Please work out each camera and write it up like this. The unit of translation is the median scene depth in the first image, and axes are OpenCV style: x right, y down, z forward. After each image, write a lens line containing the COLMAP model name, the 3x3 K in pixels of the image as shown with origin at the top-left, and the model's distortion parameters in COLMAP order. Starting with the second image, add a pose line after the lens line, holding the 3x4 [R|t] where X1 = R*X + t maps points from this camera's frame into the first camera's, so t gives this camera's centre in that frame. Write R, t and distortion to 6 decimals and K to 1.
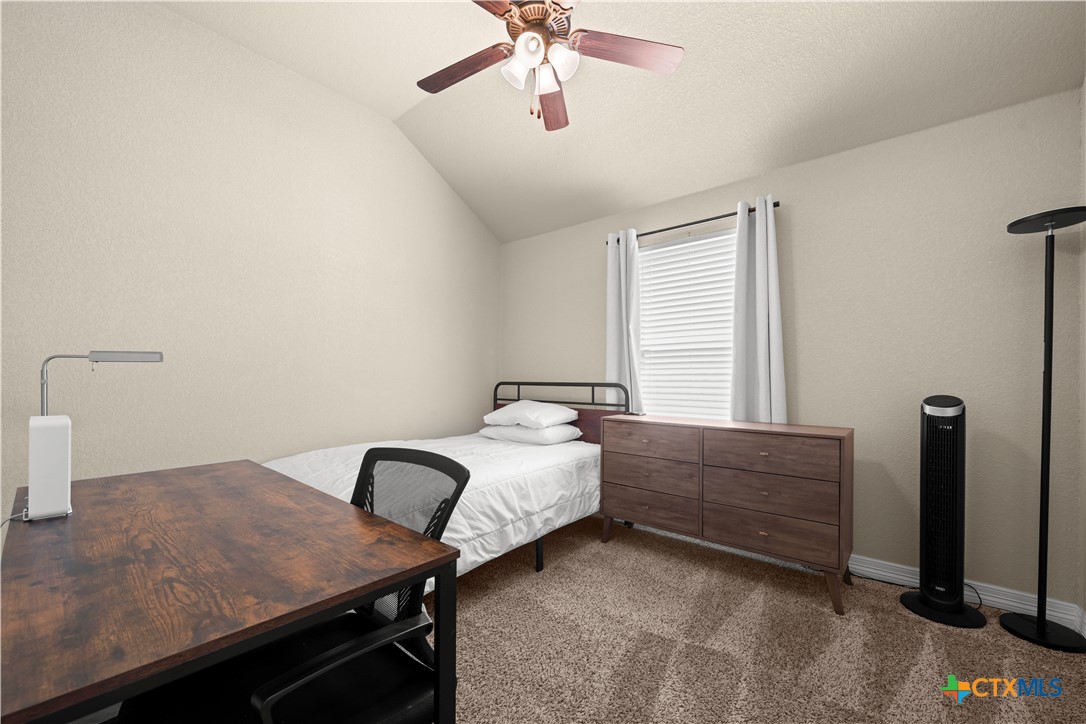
lens RADIAL K [[434.2, 0, 542.0], [0, 434.2, 369.5], [0, 0, 1]] dist [-0.000756, 0.000320]
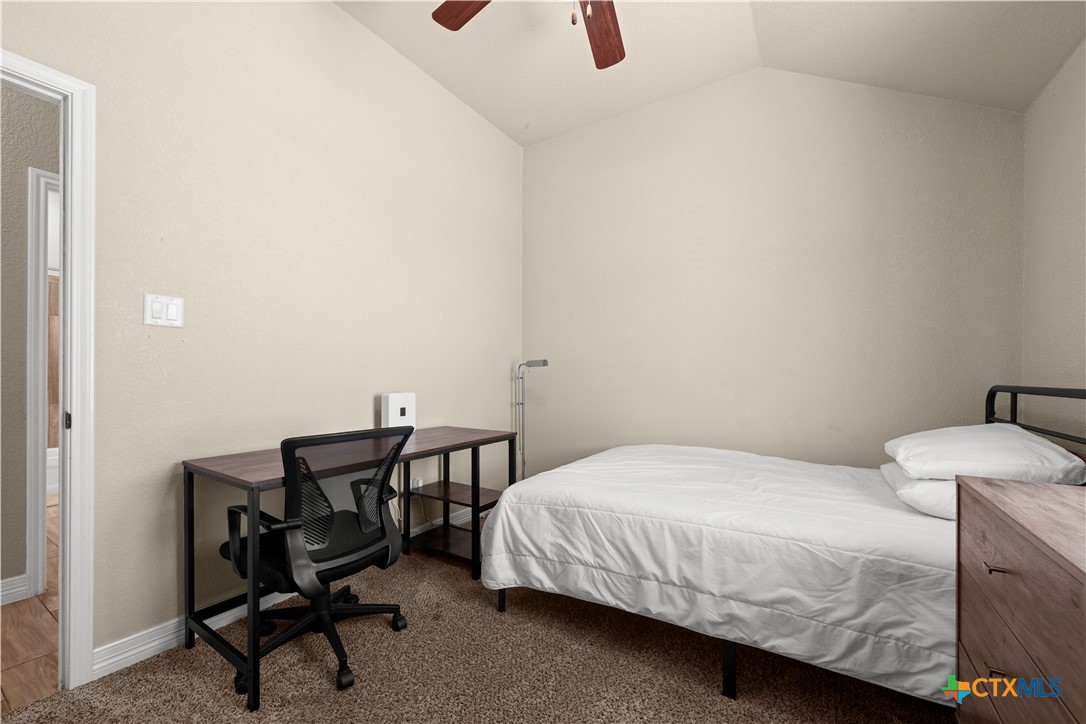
lens RADIAL K [[434.2, 0, 541.9], [0, 434.2, 368.9], [0, 0, 1]] dist [-0.000756, 0.000320]
pose [[0.135395, -0.020499, -0.990580, 0.587190], [0.009834, 0.999765, -0.019345, 0.020082], [0.990743, -0.007122, 0.135565, 0.694543]]
